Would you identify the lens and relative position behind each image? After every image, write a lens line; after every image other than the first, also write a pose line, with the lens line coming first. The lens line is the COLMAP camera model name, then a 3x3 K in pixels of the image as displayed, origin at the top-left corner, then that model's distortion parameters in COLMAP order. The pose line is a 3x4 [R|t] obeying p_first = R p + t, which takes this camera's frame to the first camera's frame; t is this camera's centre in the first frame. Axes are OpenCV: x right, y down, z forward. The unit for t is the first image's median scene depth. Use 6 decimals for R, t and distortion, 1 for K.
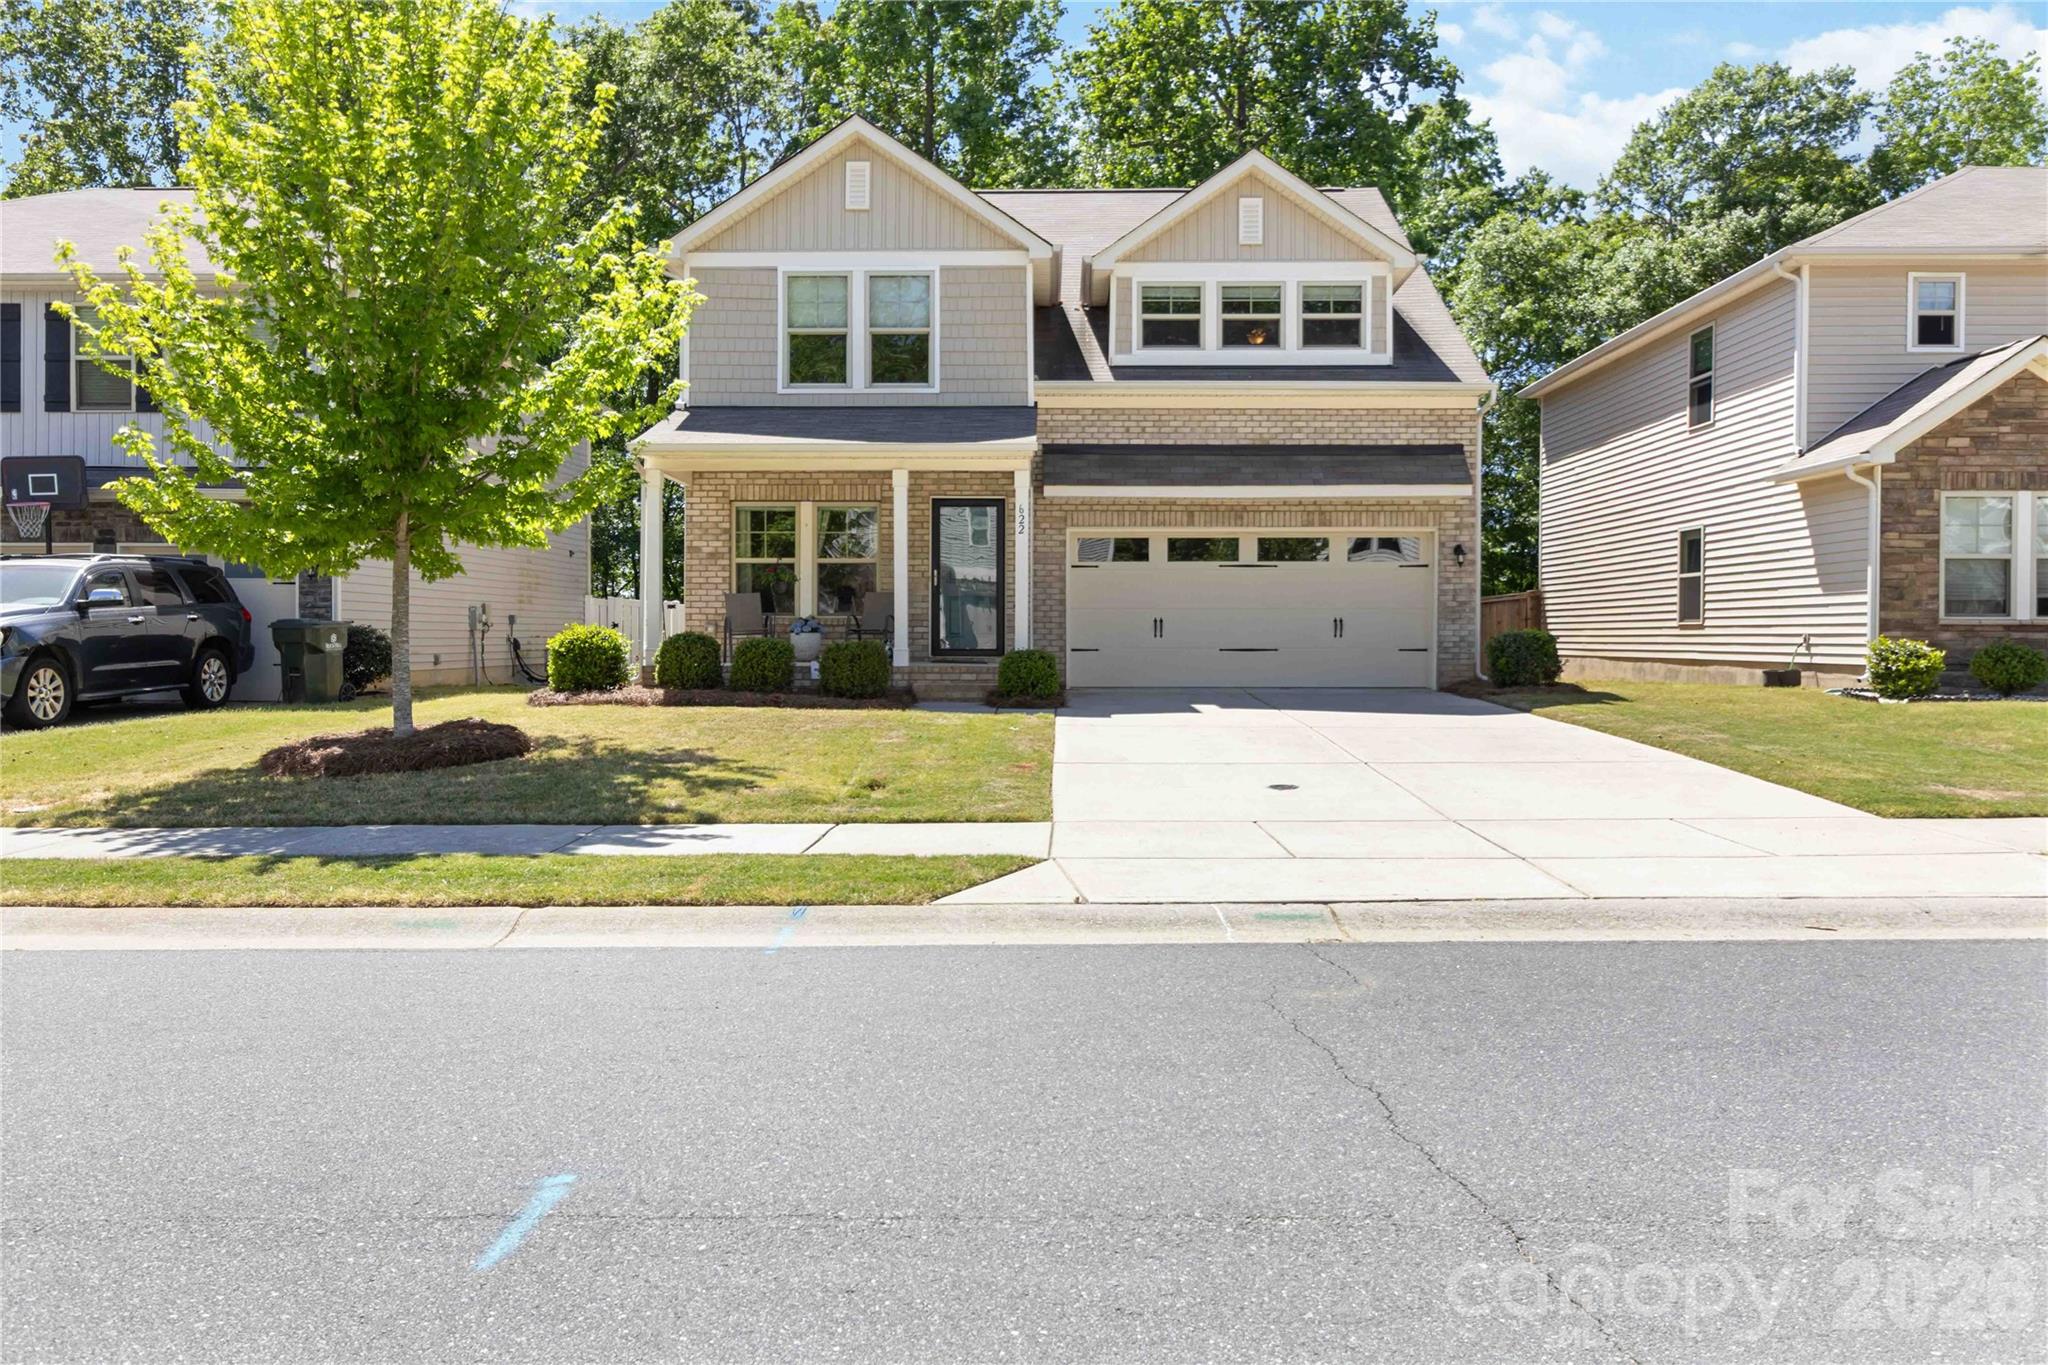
lens RADIAL K [[1491.9, 0, 1048.5], [0, 1491.9, 681.5], [0, 0, 1]] dist [-0.001153, 0.004425]
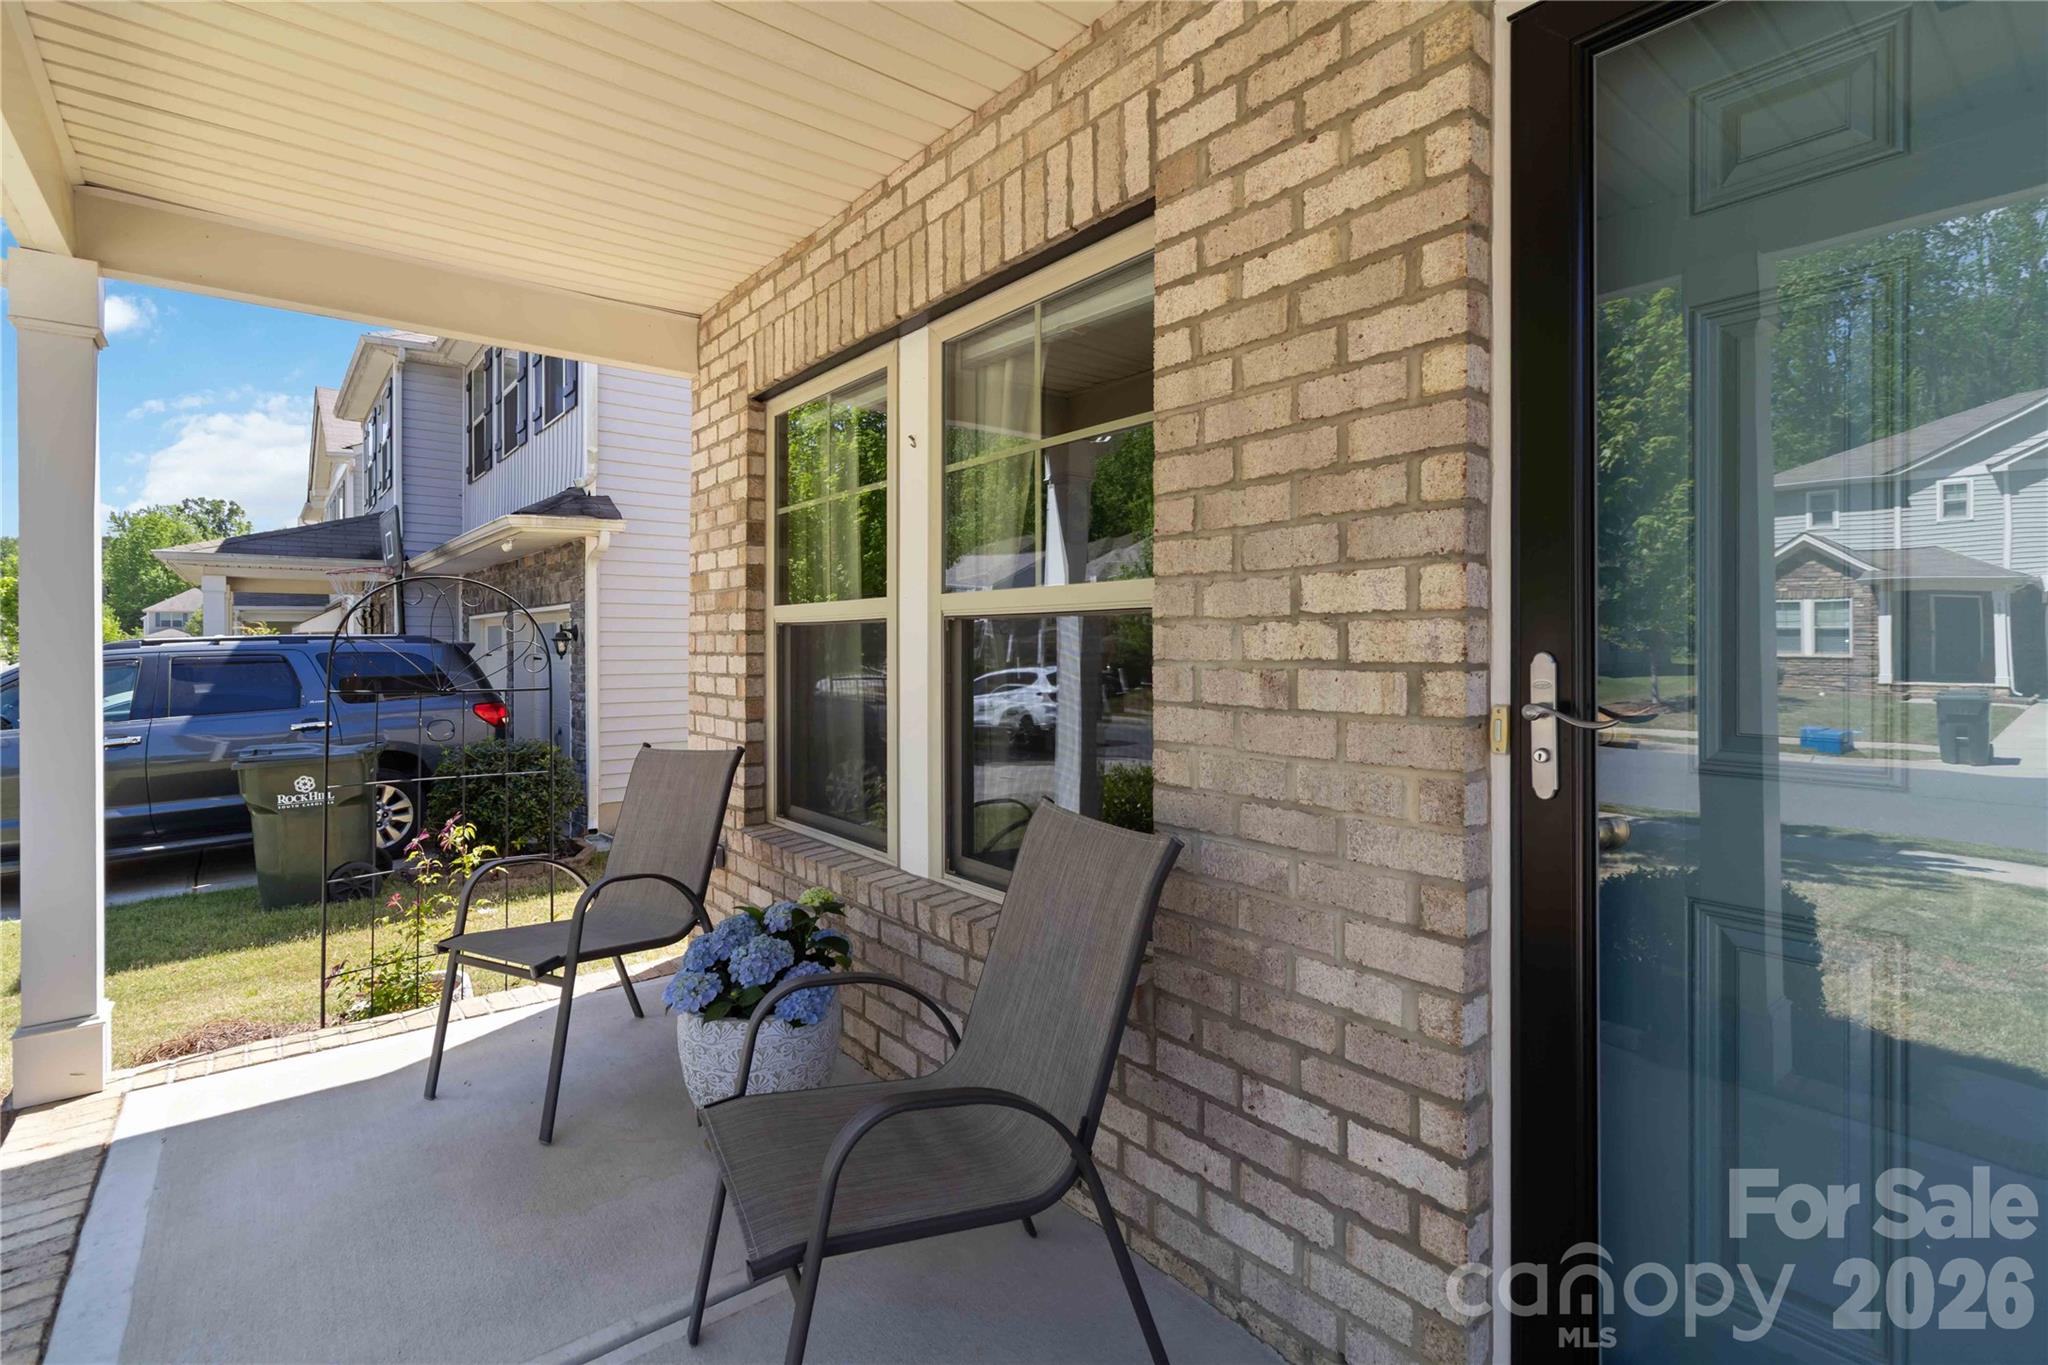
lens RADIAL K [[957.9, 0, 1021.6], [0, 957.9, 645.0], [0, 0, 1]] dist [0.002439, 0.001025]
pose [[0.622856, -0.001698, -0.782335, -0.044052], [-0.020214, 0.999629, -0.018263, -0.071838], [0.782076, 0.027190, 0.622590, 0.907004]]
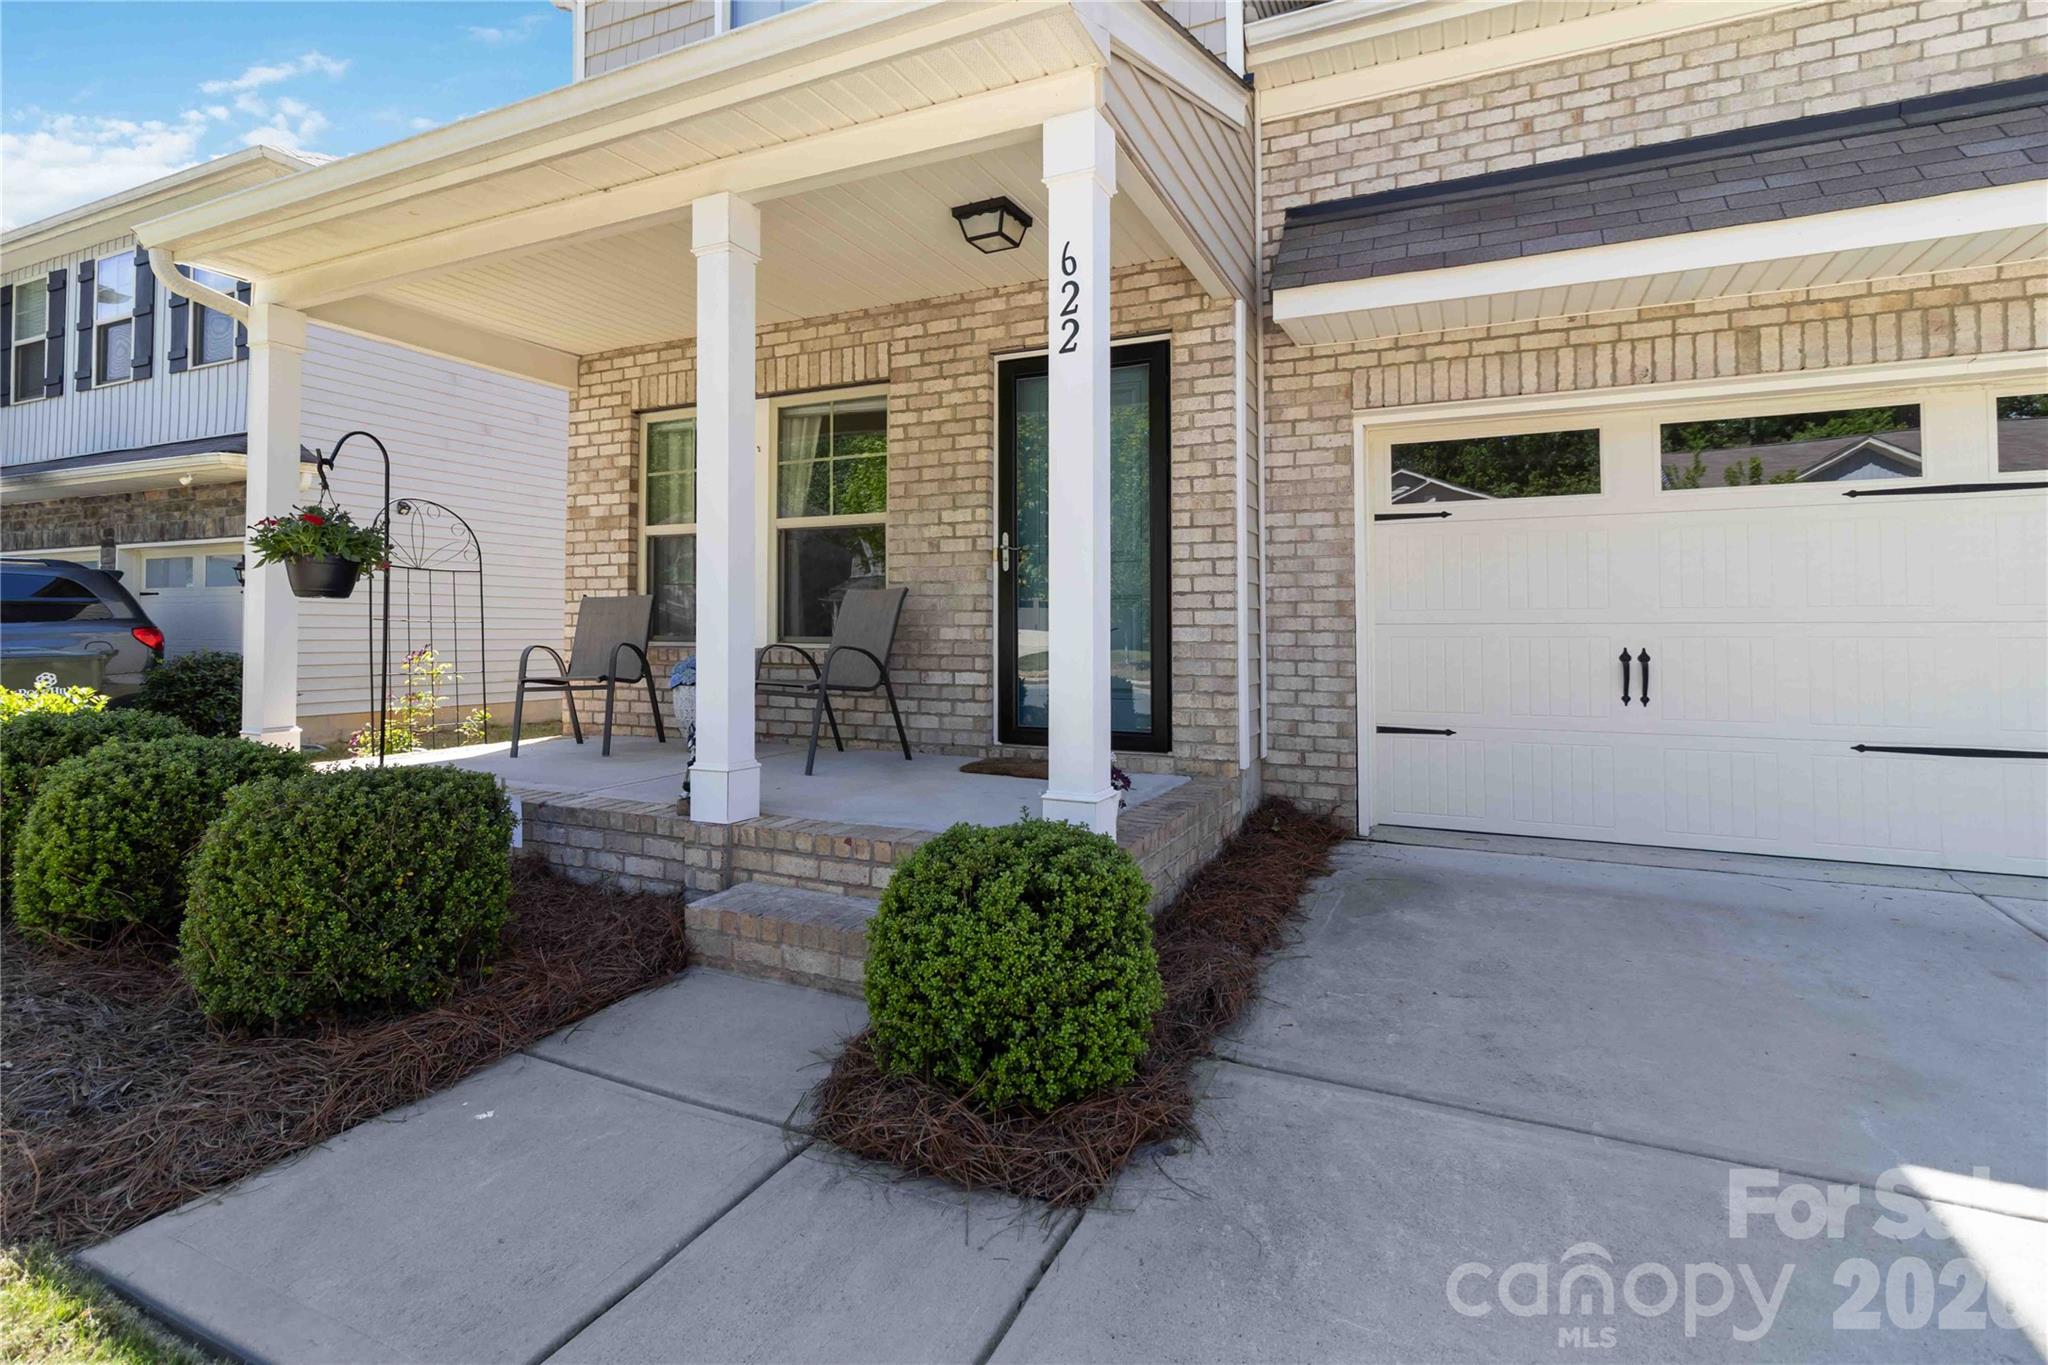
lens RADIAL K [[976.3, 0, 1030.5], [0, 976.3, 603.8], [0, 0, 1]] dist [0.001175, 0.000739]
pose [[0.907221, -0.011614, -0.420495, 0.041958], [-0.011041, 0.998617, -0.051404, -0.040742], [0.420510, 0.051277, 0.905838, 0.744580]]
